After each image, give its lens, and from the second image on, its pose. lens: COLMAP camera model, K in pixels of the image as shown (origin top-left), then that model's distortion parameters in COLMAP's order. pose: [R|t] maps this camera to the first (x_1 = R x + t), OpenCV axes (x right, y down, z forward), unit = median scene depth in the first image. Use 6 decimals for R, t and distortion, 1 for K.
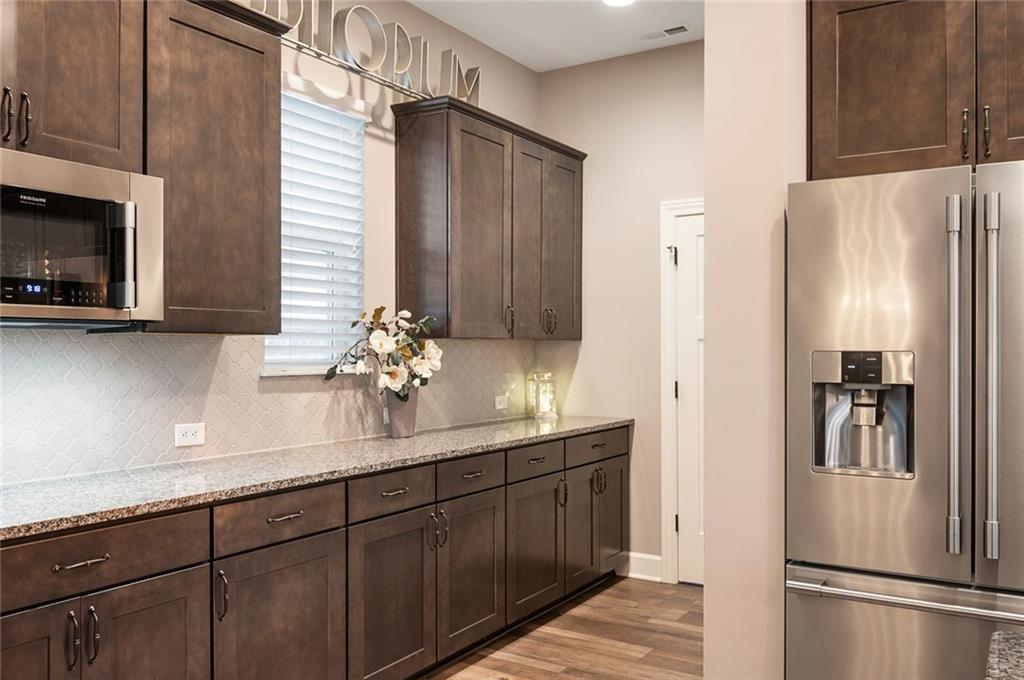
lens RADIAL K [[833.9, 0, 520.3], [0, 833.9, 342.4], [0, 0, 1]] dist [0.002733, 0.001935]
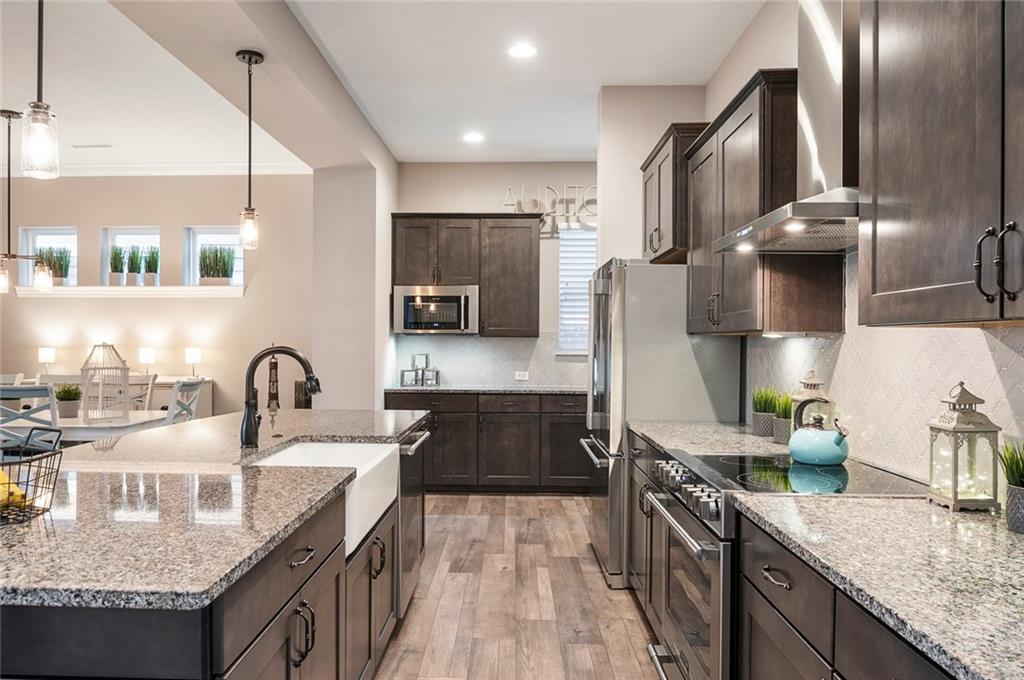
lens RADIAL K [[761.0, 0, 517.4], [0, 761.0, 344.8], [0, 0, 1]] dist [0.002003, -0.011516]
pose [[0.494538, -0.002492, -0.869152, 1.863235], [-0.000490, 0.999995, -0.003146, 0.023266], [0.869156, 0.001981, 0.494534, -0.206418]]
